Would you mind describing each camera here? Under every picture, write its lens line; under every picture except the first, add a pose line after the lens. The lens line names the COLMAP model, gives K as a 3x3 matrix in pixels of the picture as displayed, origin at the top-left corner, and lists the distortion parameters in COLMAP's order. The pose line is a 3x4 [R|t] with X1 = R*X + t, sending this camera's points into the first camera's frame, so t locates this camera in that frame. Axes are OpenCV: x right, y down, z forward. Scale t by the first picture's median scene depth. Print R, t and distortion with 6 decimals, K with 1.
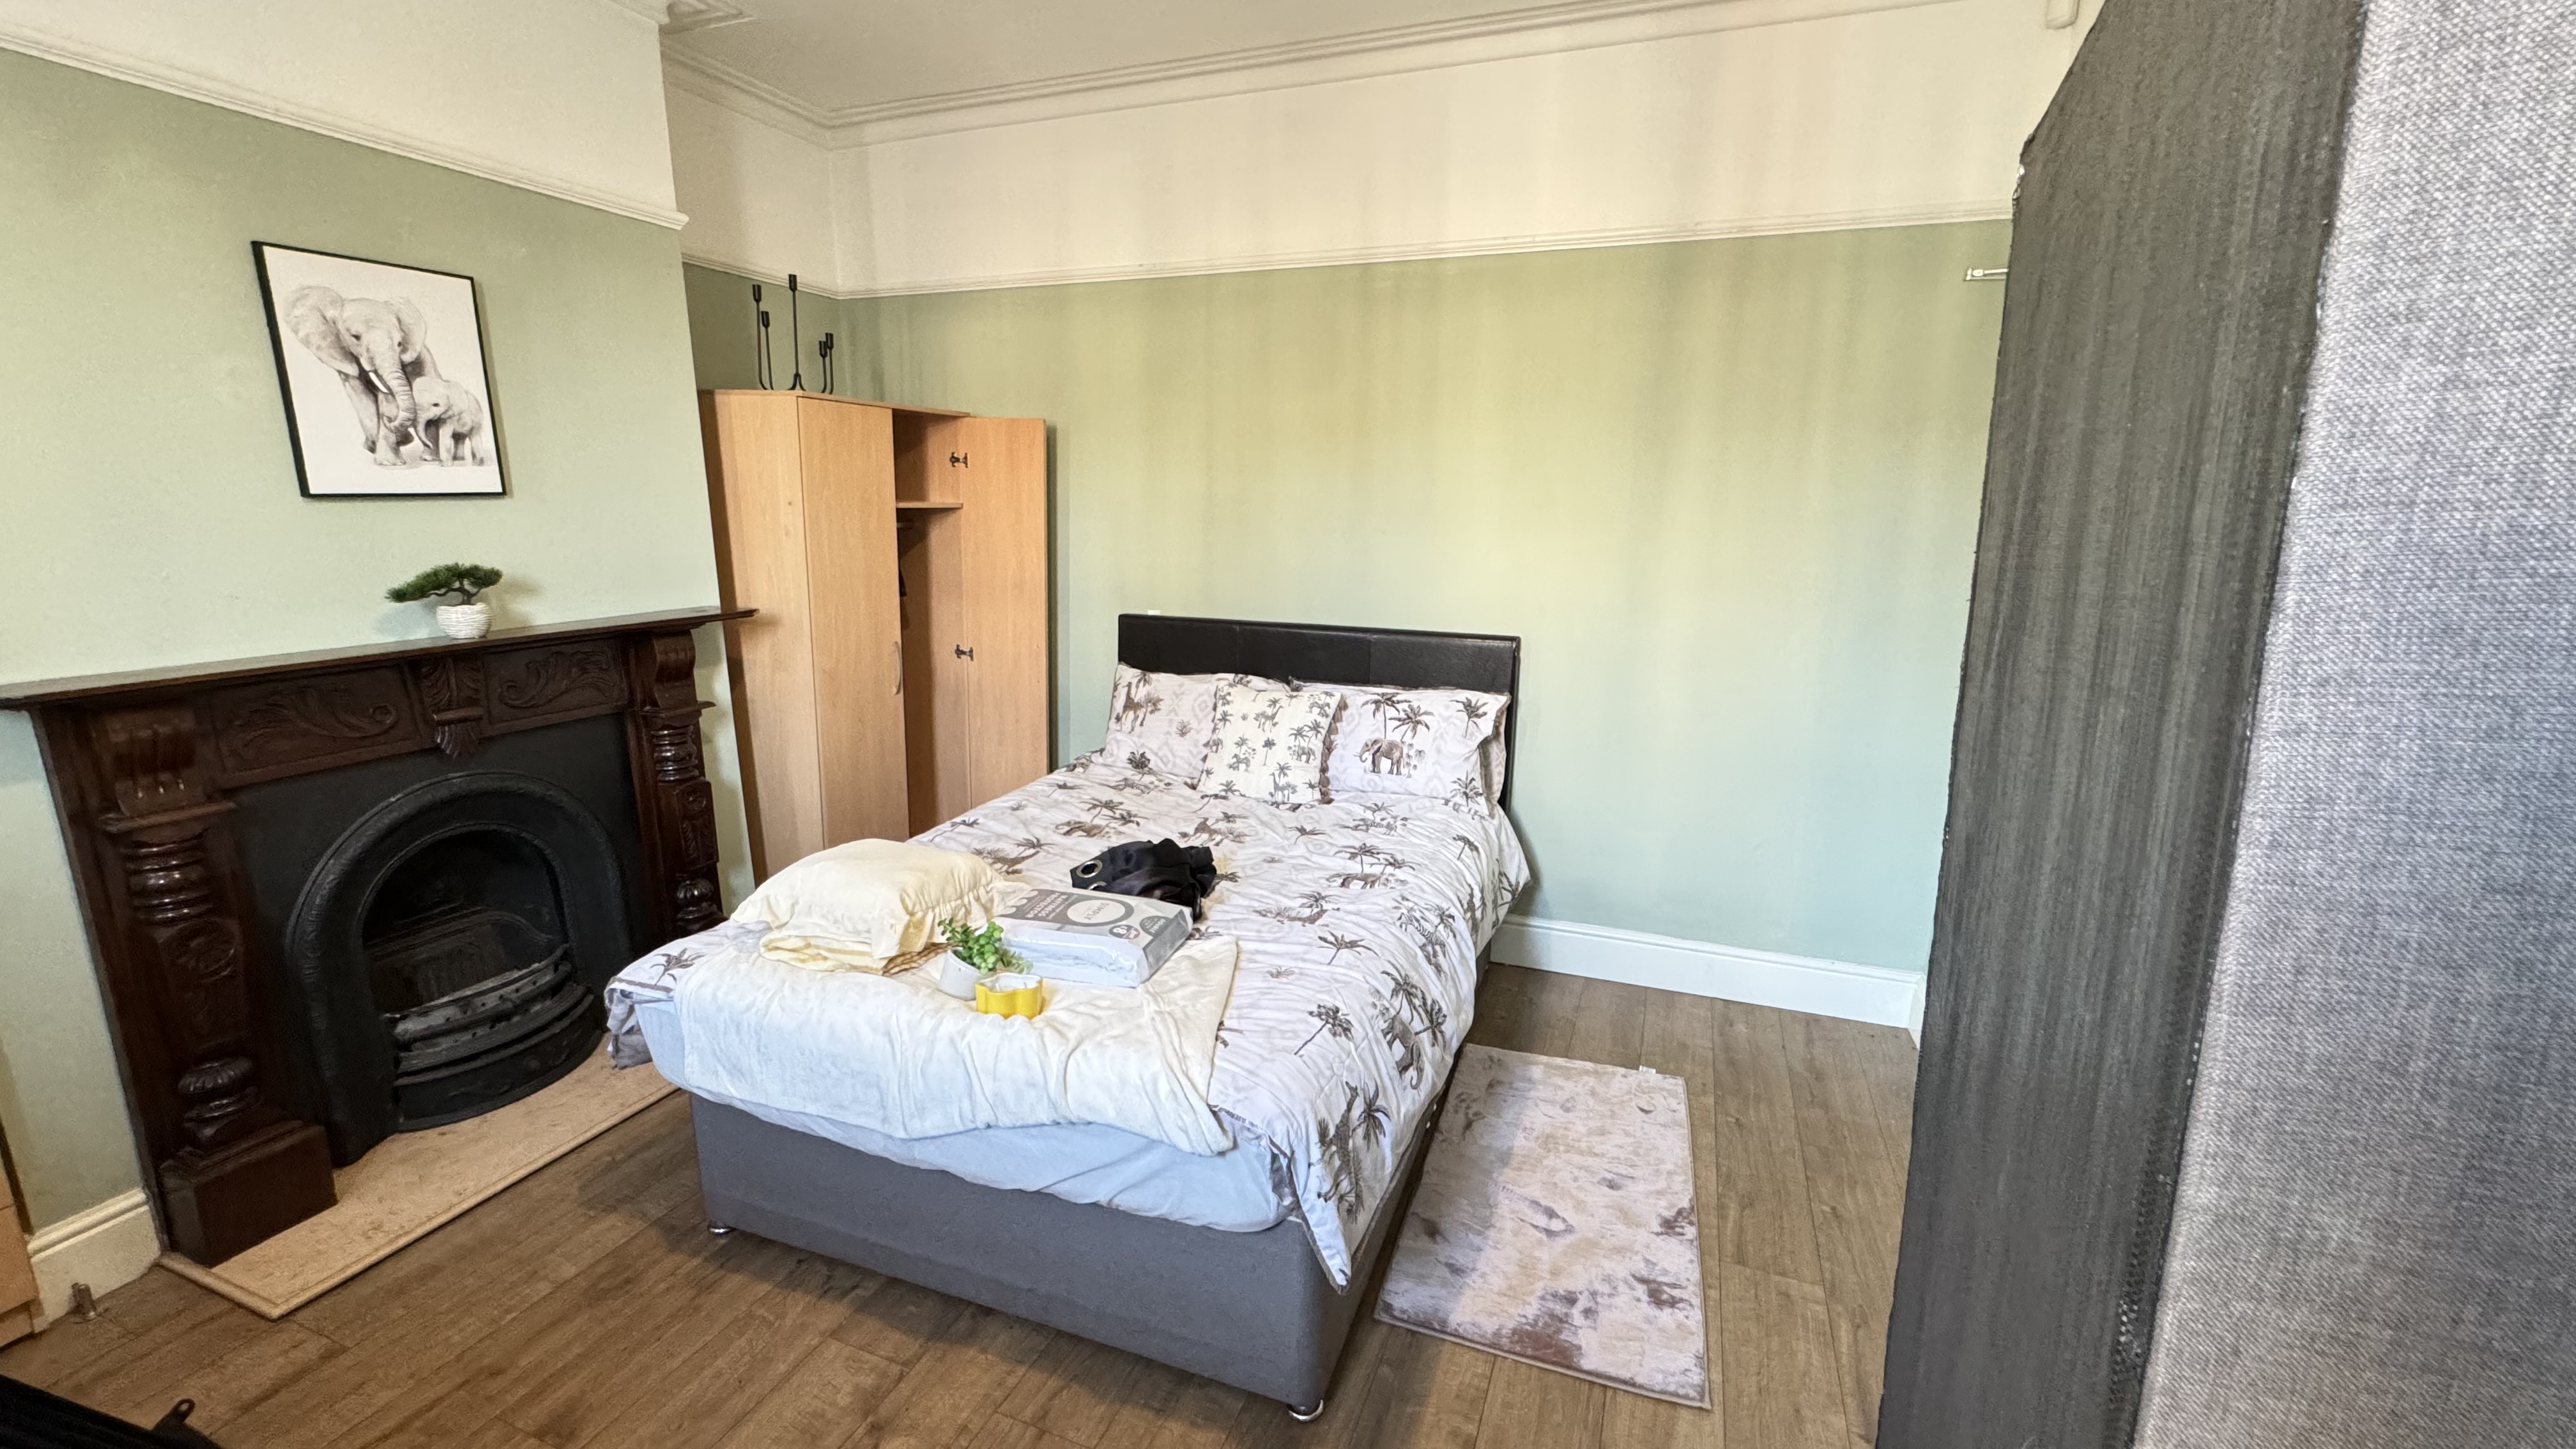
lens RADIAL K [[1026.5, 0, 1293.2], [0, 1026.5, 713.0], [0, 0, 1]] dist [-0.000708, 0.000240]
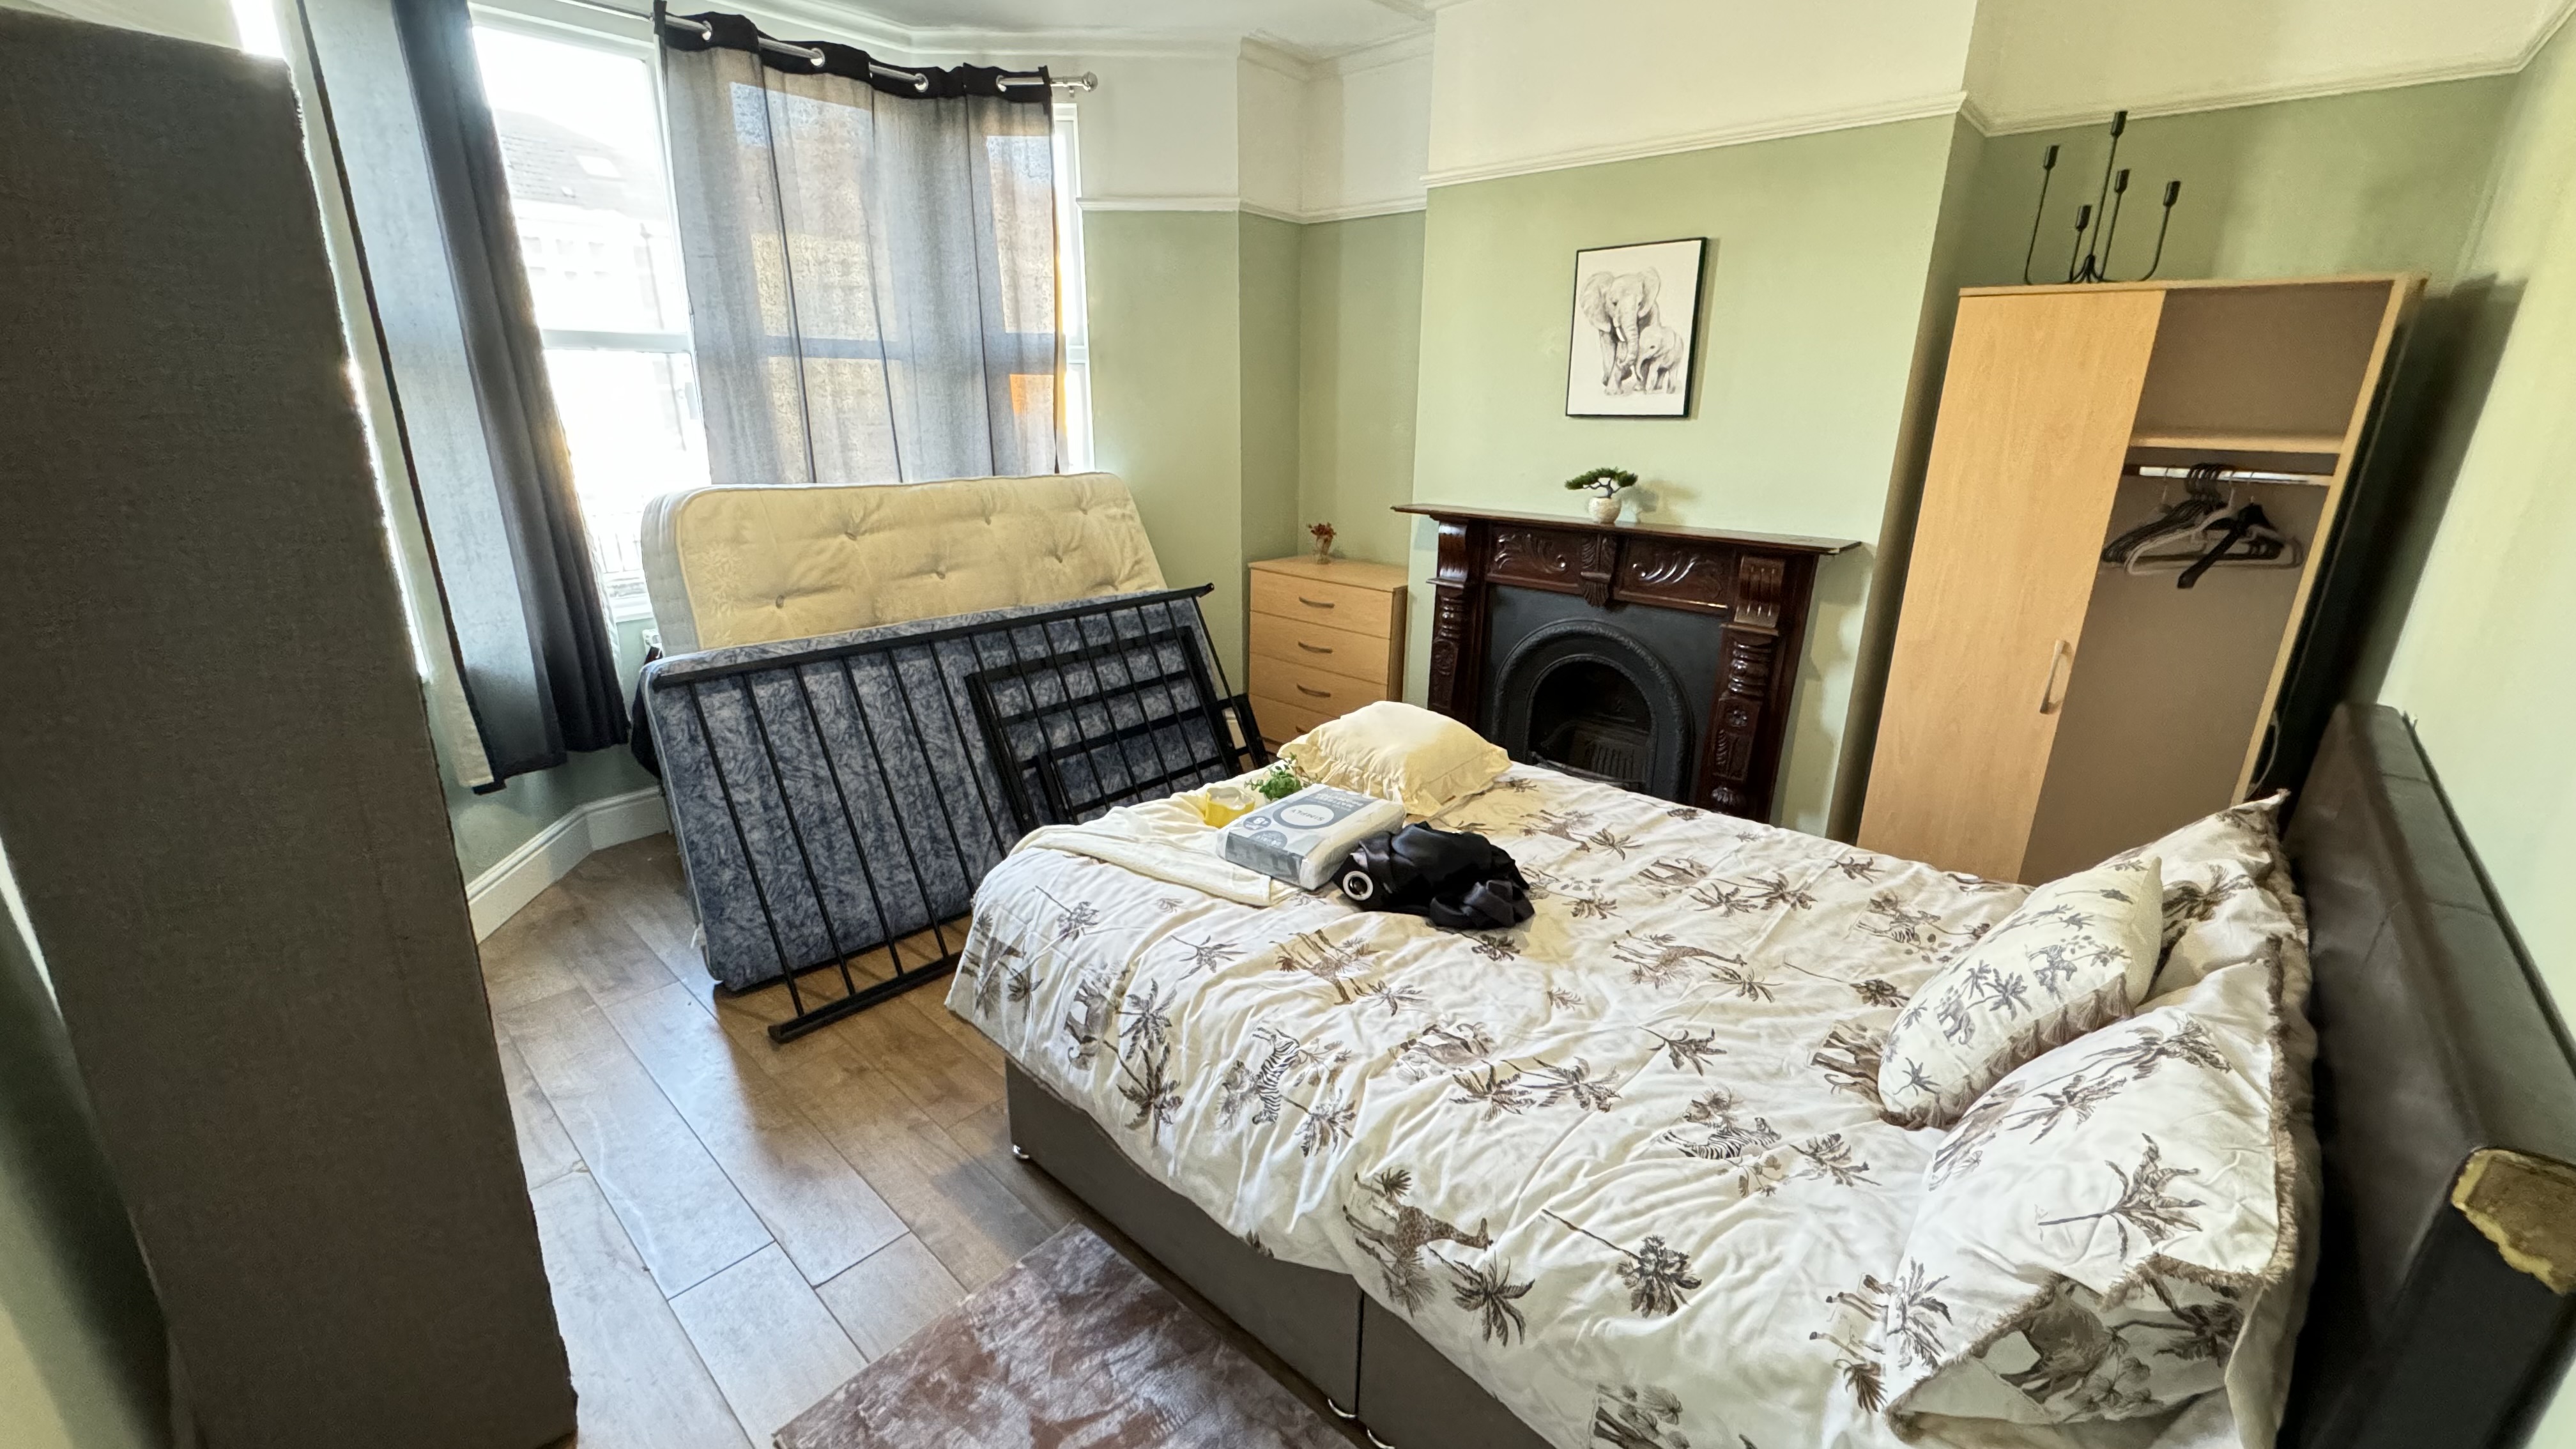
lens RADIAL K [[1026.5, 0, 1289.5], [0, 1026.5, 729.3], [0, 0, 1]] dist [-0.000708, 0.000240]
pose [[-0.370878, 0.277492, -0.886255, 0.639239], [-0.200408, 0.907915, 0.368140, -0.241274], [0.906800, 0.314148, -0.281114, 1.081982]]
